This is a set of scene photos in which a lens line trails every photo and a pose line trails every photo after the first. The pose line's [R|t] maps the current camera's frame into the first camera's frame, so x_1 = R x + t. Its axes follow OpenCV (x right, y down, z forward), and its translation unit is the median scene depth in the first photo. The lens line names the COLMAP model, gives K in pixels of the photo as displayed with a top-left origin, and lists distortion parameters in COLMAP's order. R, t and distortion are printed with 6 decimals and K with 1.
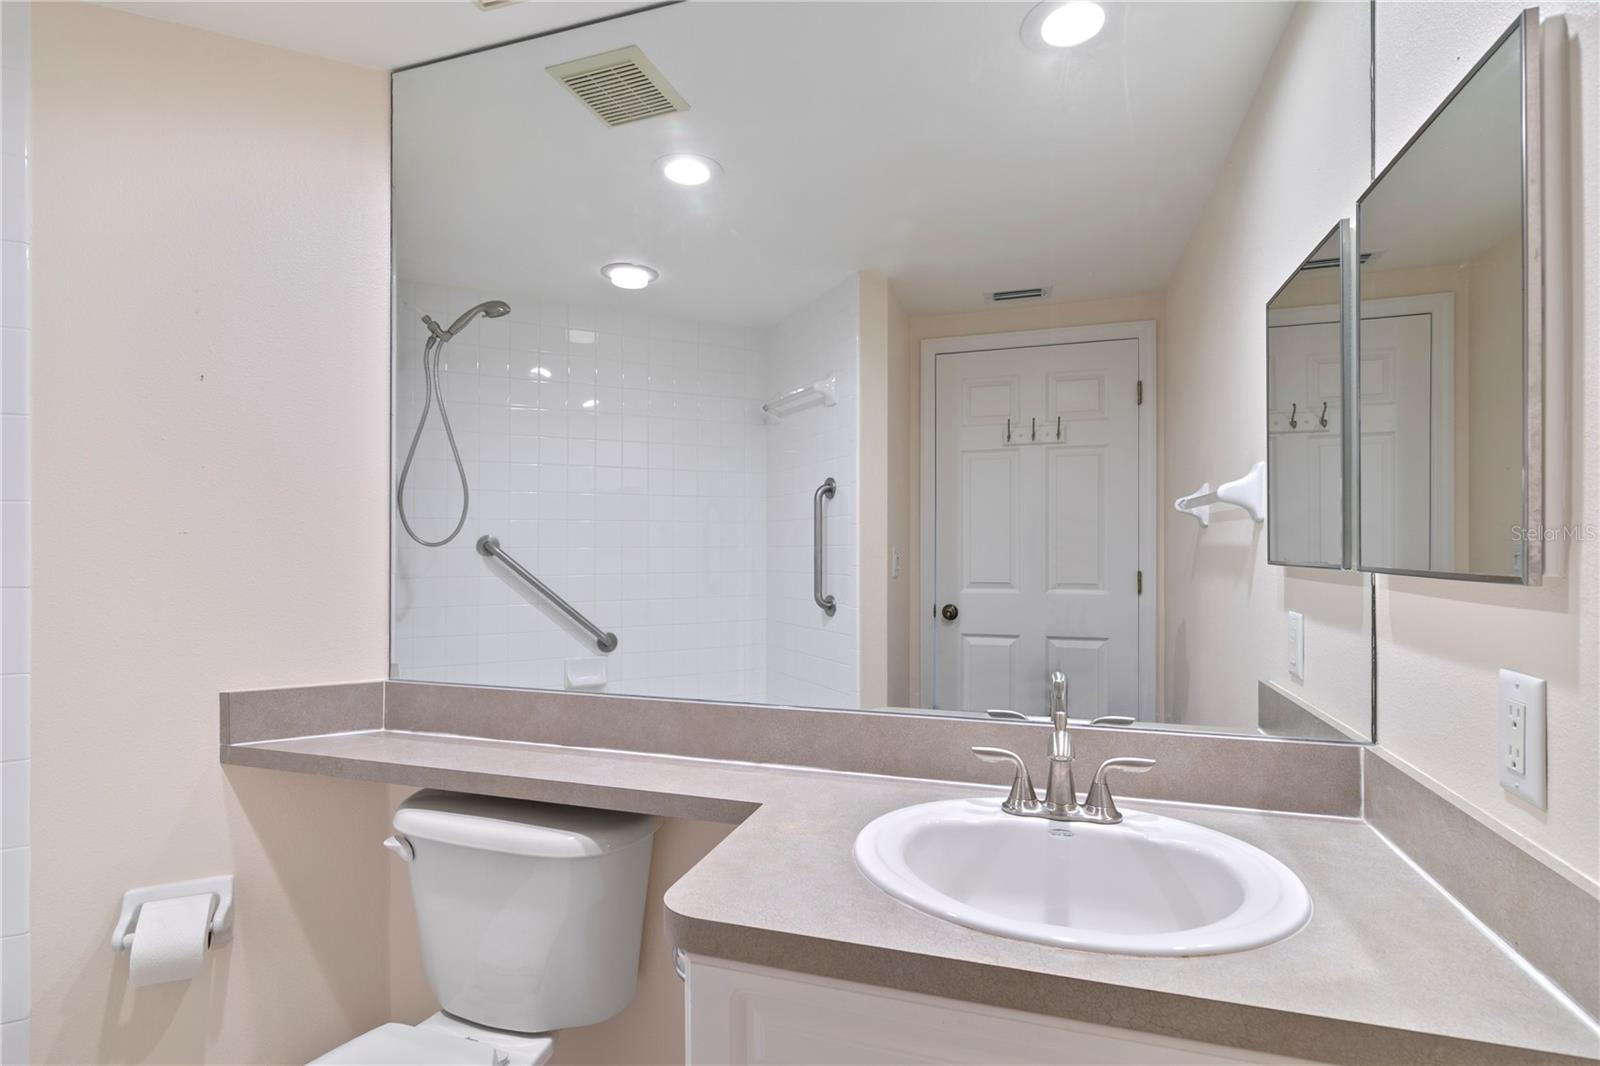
lens RADIAL K [[752.6, 0, 809.6], [0, 752.6, 528.9], [0, 0, 1]] dist [-0.003335, 0.000878]
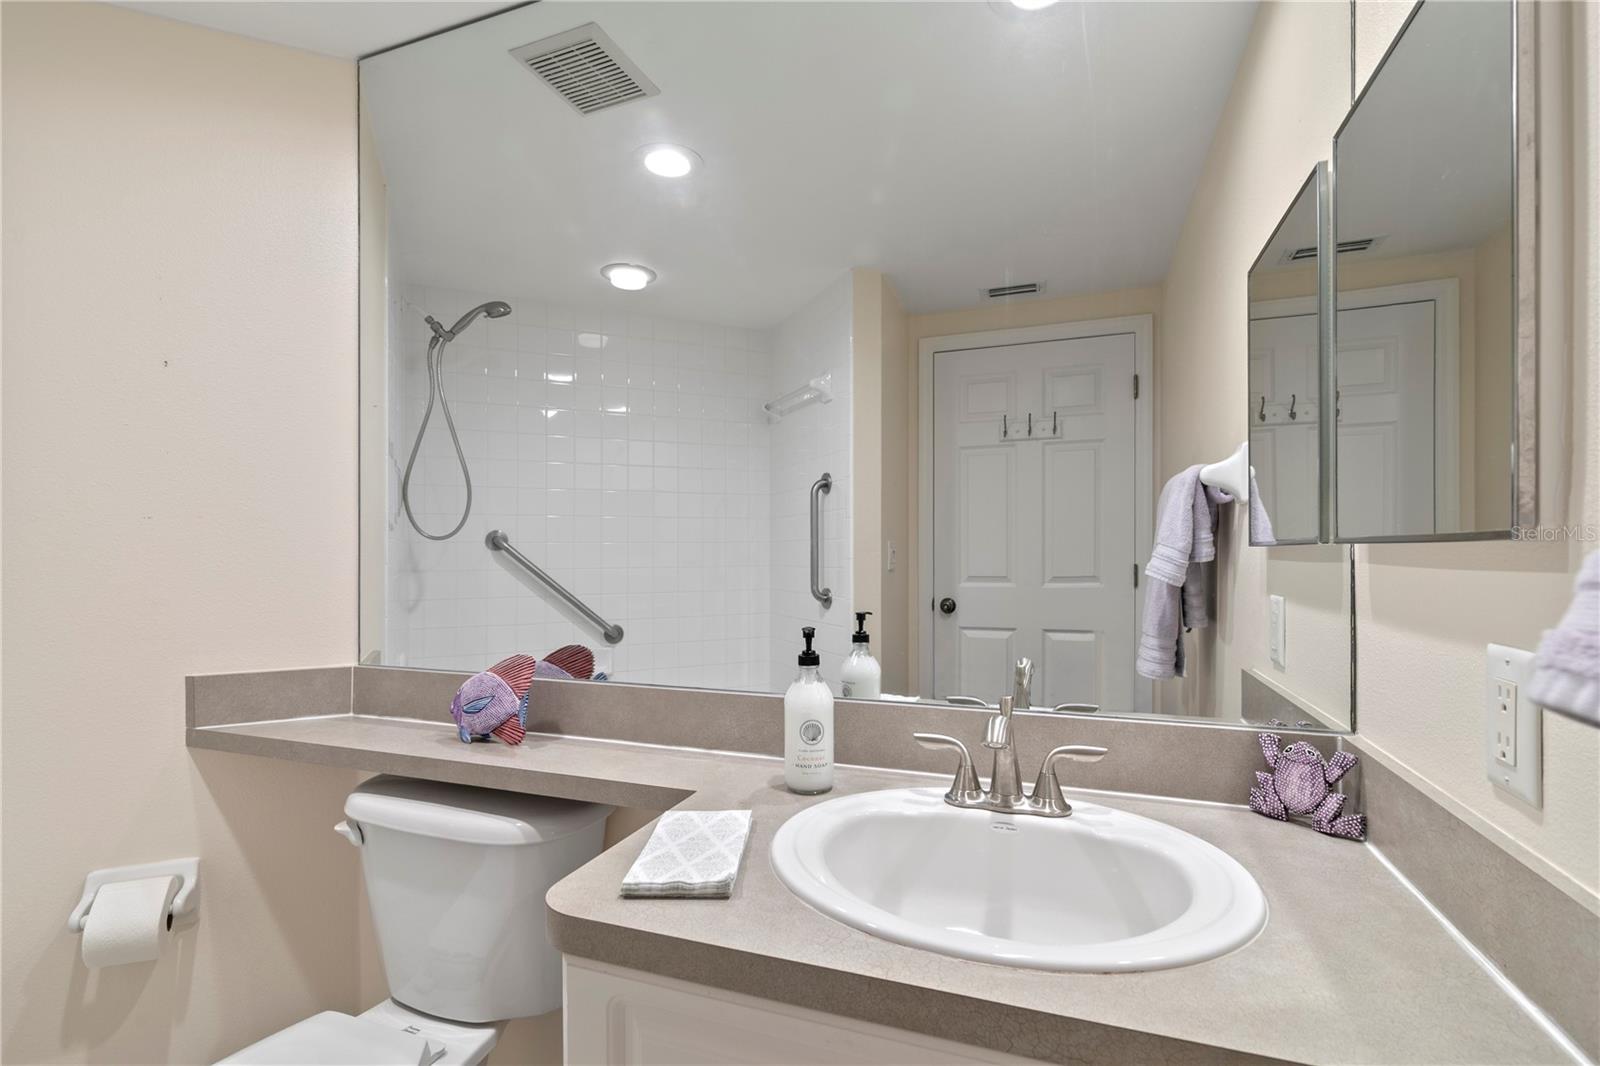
lens RADIAL K [[719.2, 0, 800.0], [0, 719.2, 533.0], [0, 0, 1]] dist [0.002013, -0.000793]
pose [[0.999303, -0.003013, -0.037198, 0.077661], [0.003171, 0.999986, 0.004192, 0.025461], [0.037185, -0.004307, 0.999299, 0.070130]]
